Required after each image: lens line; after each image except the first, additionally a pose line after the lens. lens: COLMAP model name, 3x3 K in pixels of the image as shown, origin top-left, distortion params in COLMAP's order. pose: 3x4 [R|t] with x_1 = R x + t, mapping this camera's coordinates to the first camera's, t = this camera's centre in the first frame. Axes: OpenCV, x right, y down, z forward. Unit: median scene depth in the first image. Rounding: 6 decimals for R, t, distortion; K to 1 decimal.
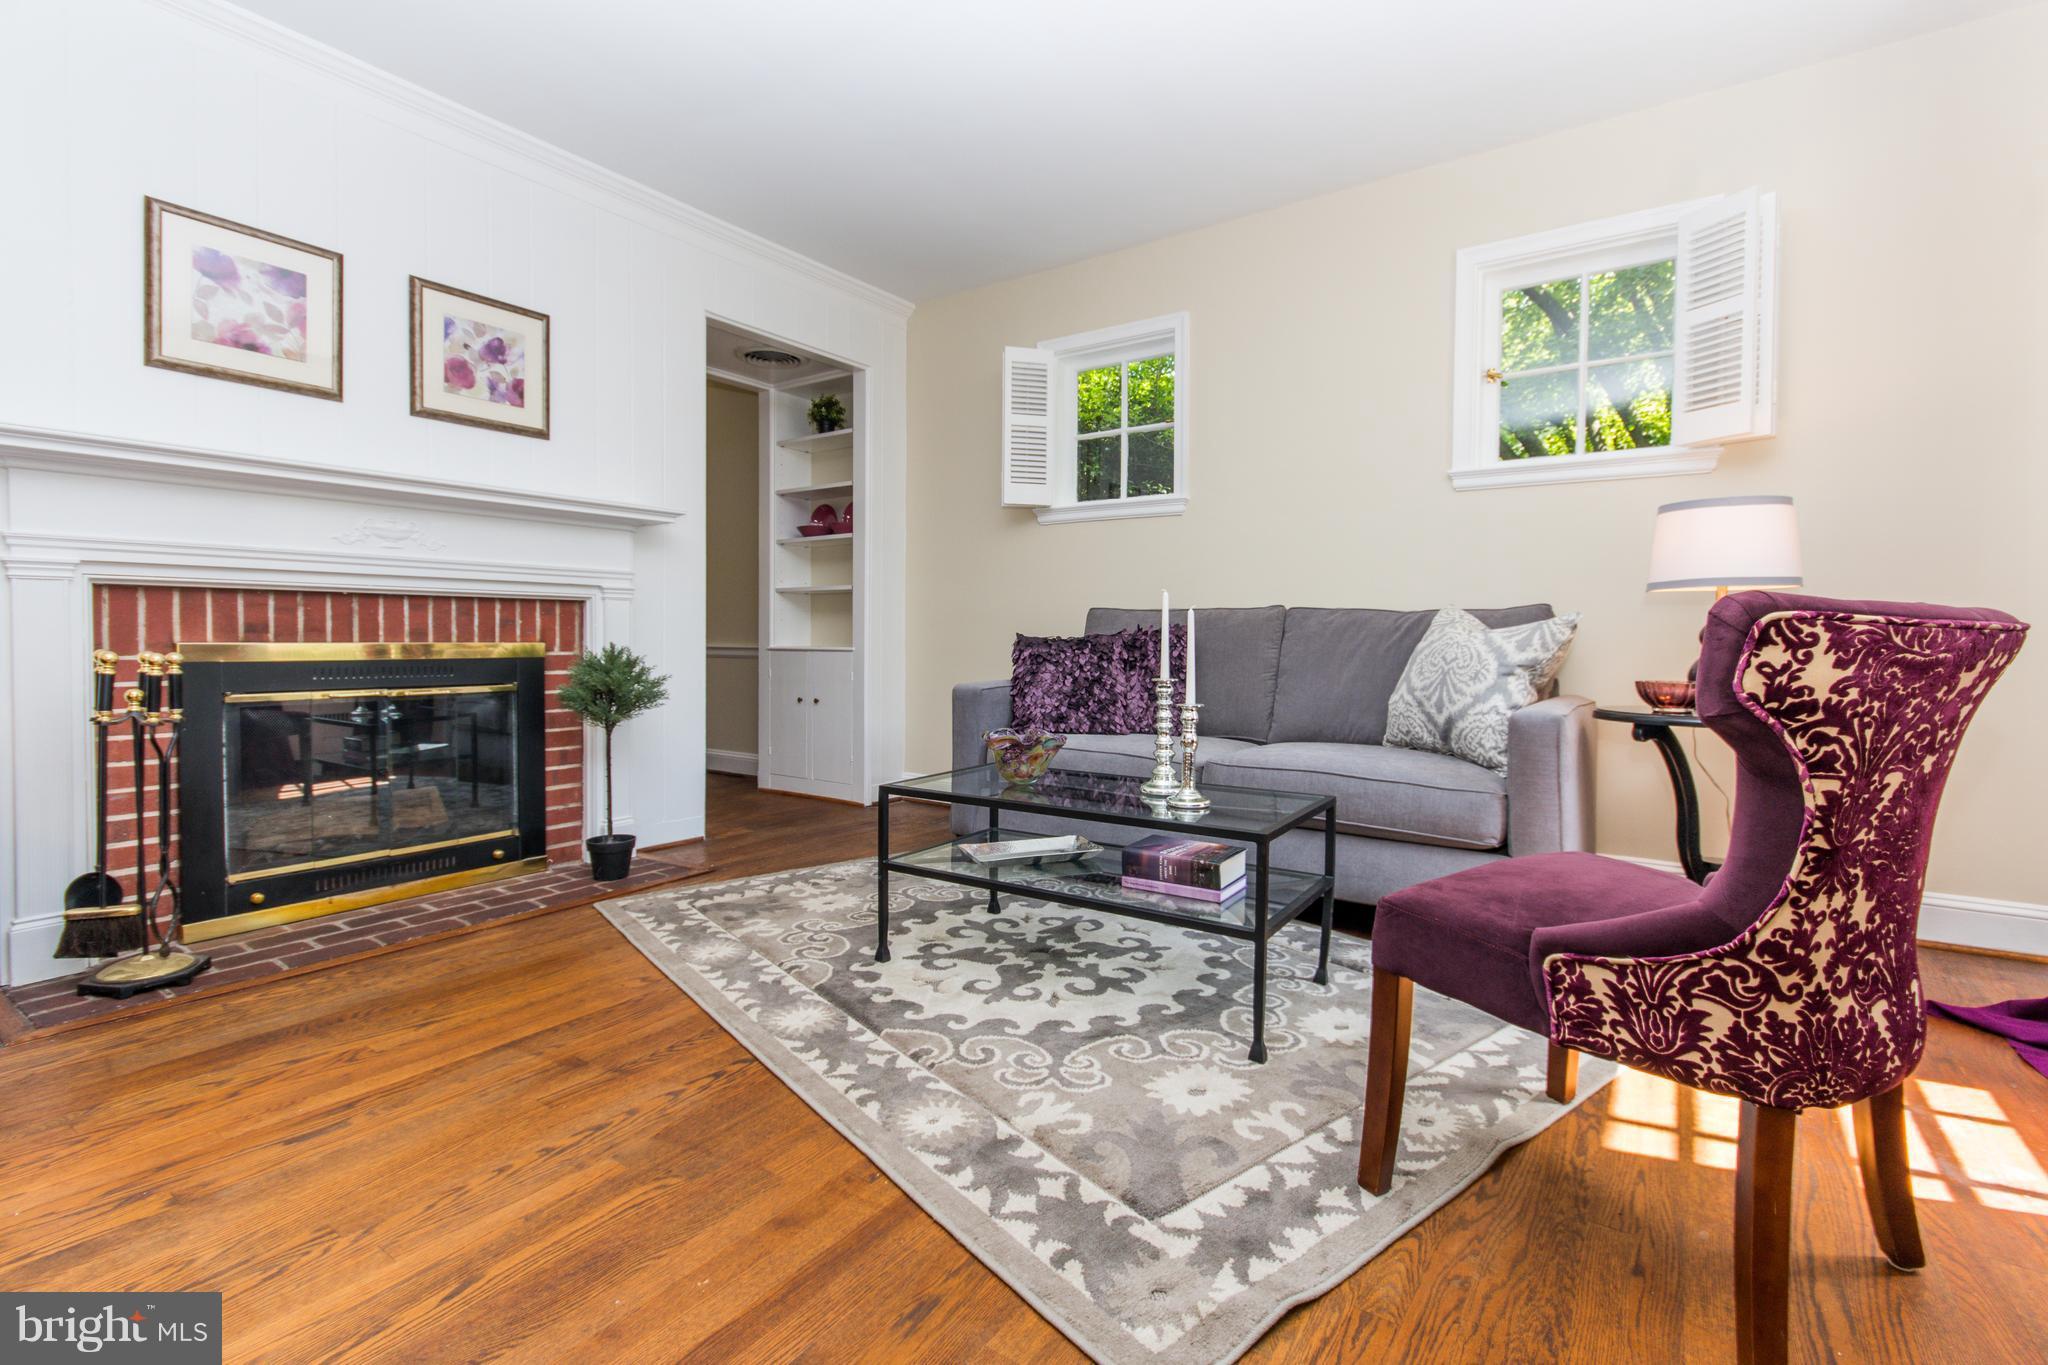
lens RADIAL K [[924.1, 0, 1024.0], [0, 924.1, 682.5], [0, 0, 1]] dist [0.015340, 0.000028]
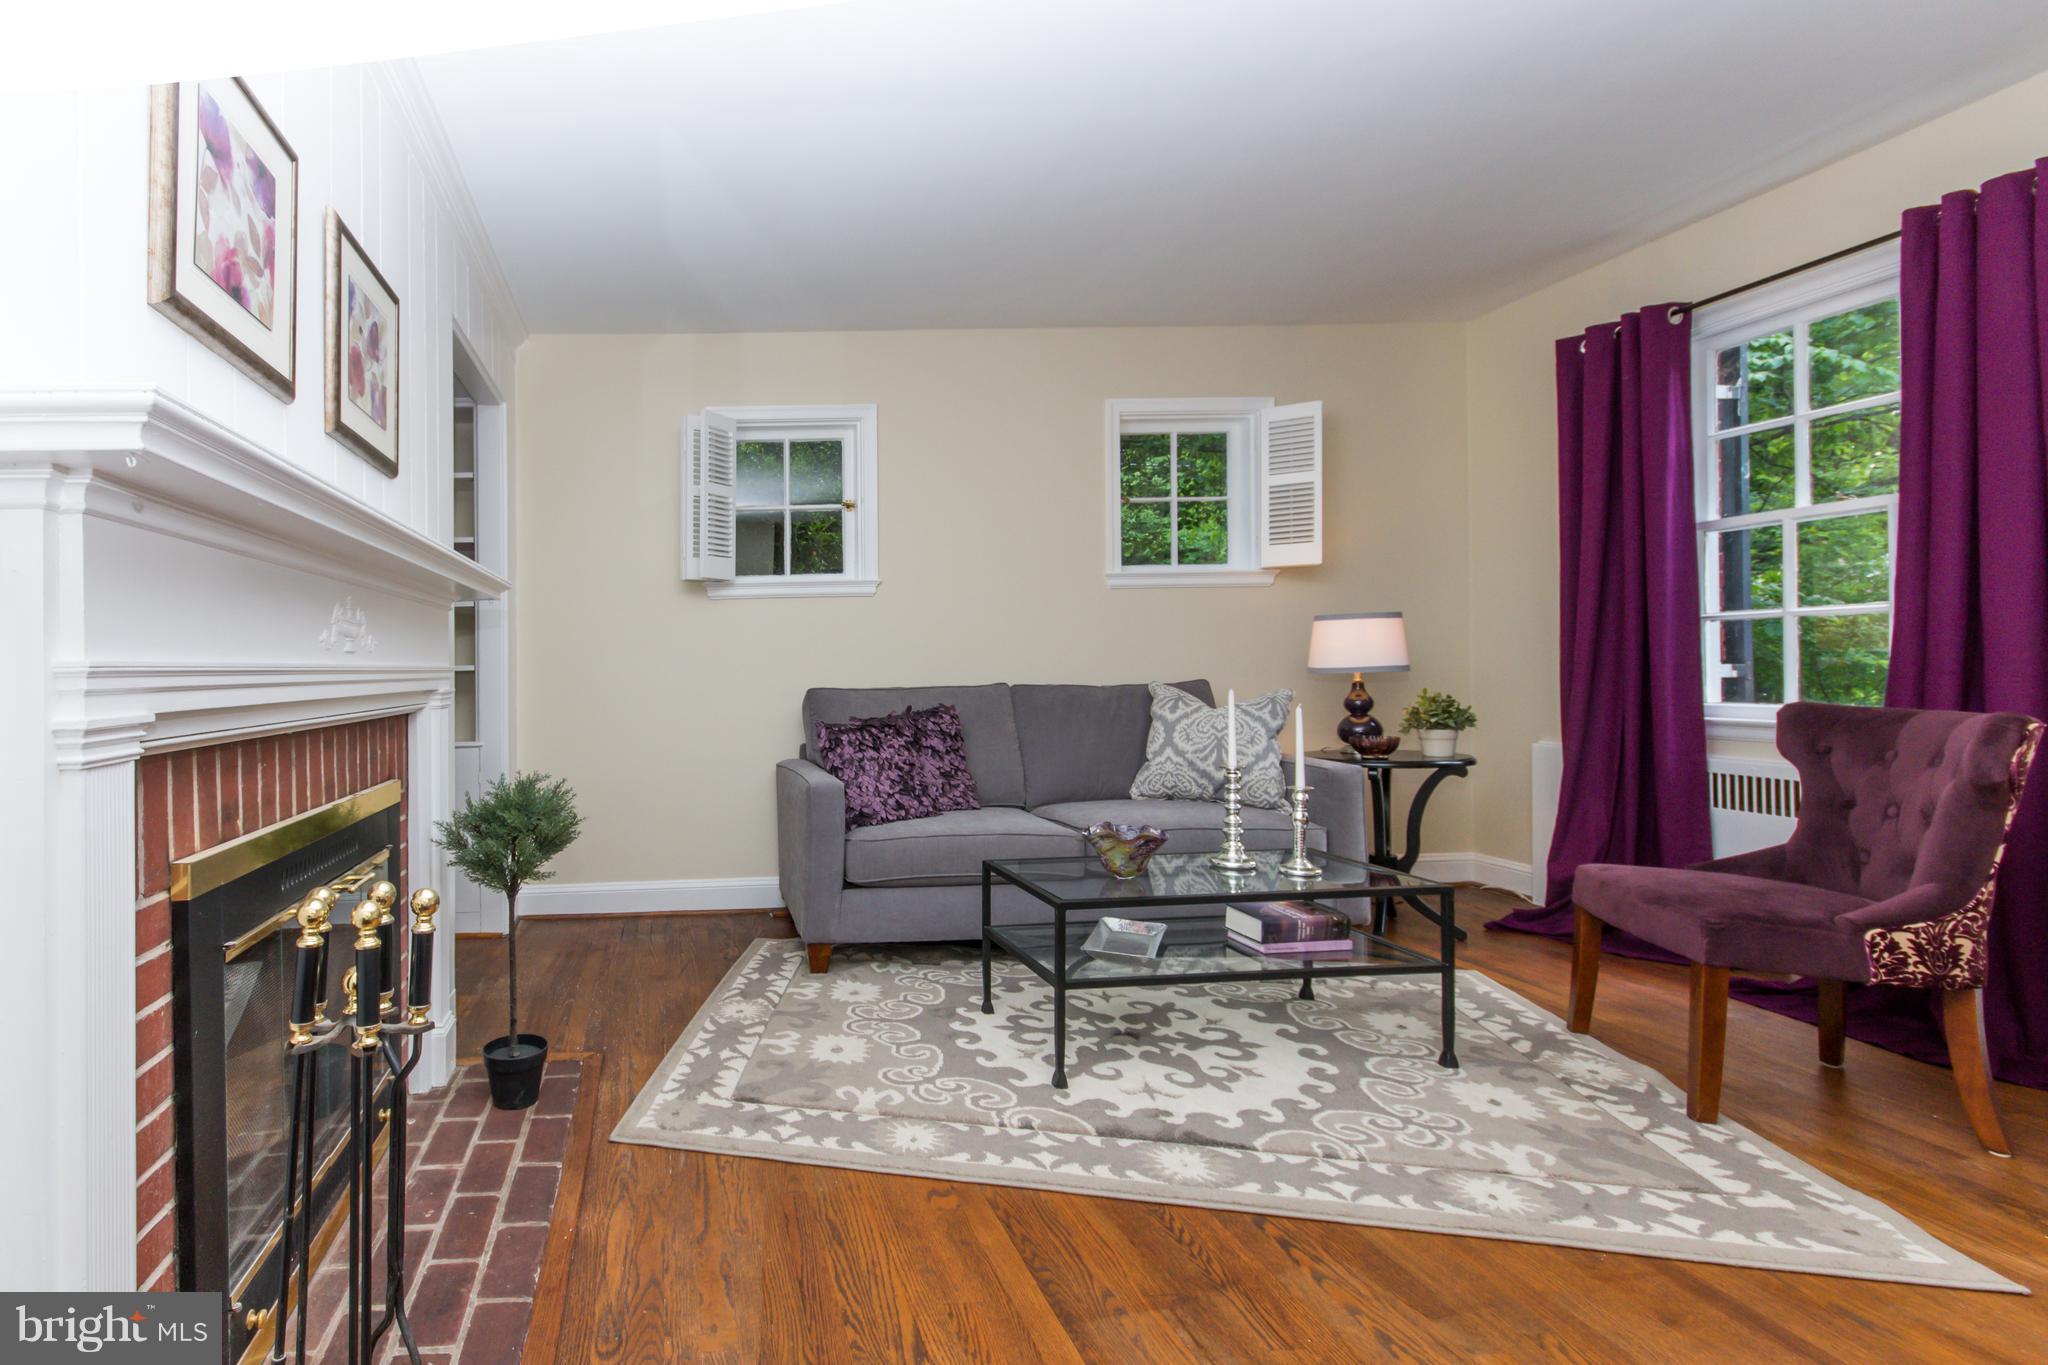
lens RADIAL K [[928.7, 0, 714.0], [0, 928.7, 688.5], [0, 0, 1]] dist [-0.000116, 0.001219]
pose [[0.793707, -0.034789, 0.607305, -1.053820], [0.057806, 0.998159, -0.018371, -0.115322], [-0.605547, 0.049687, 0.794257, 0.467285]]
